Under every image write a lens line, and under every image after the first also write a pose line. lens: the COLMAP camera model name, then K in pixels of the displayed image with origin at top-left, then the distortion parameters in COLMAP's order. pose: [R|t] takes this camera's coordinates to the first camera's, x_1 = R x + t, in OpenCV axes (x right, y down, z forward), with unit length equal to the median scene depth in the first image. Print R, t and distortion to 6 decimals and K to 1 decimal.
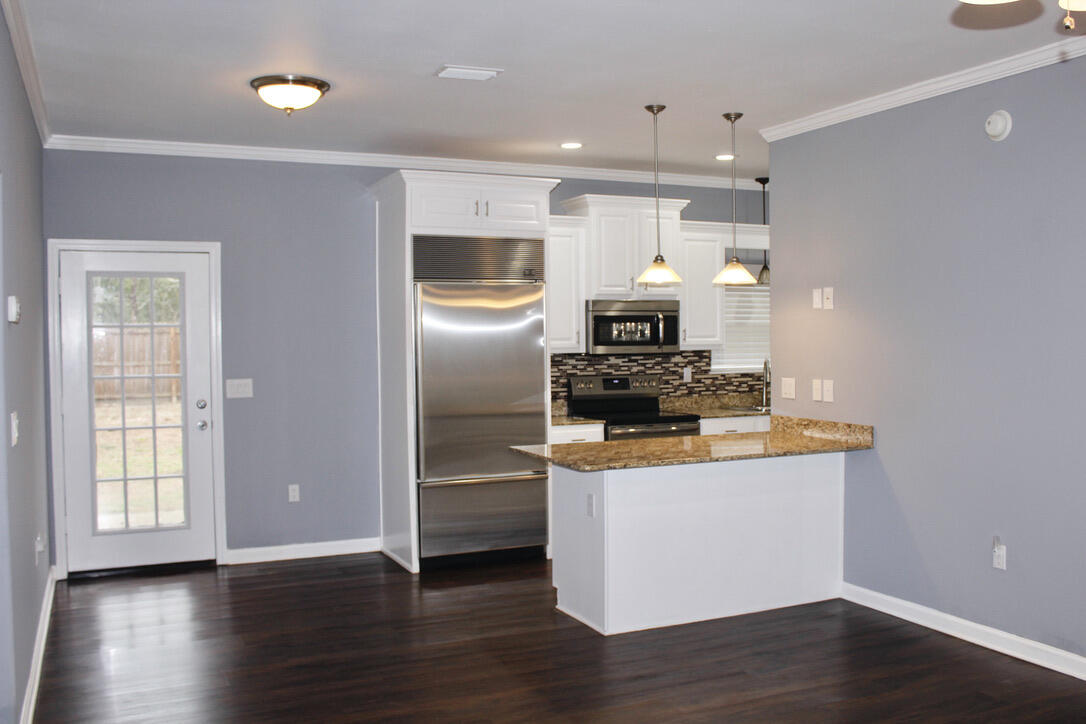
lens RADIAL K [[1005.9, 0, 543.0], [0, 1005.9, 362.0], [0, 0, 1]] dist [-0.004130, -0.000789]
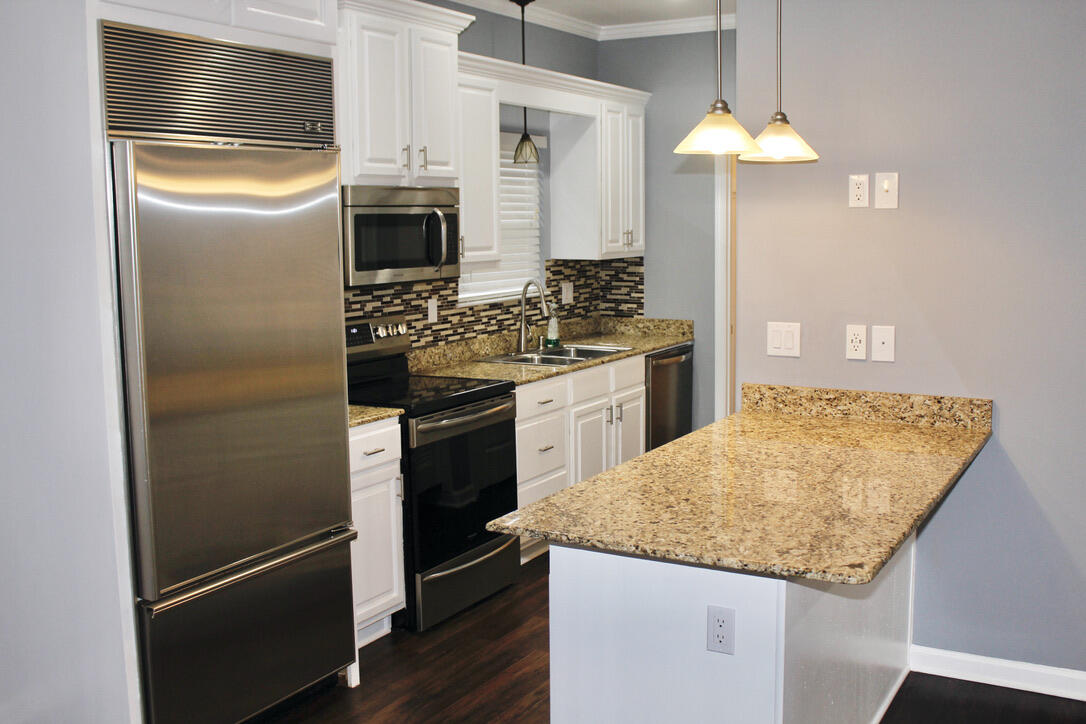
lens RADIAL K [[1132.0, 0, 543.0], [0, 1132.0, 362.0], [0, 0, 1]] dist [-0.080590, -0.001146]
pose [[0.815264, -0.074160, 0.574322, -0.200480], [0.021115, 0.994913, 0.098496, -0.022791], [-0.578705, -0.068173, 0.812683, 0.406841]]
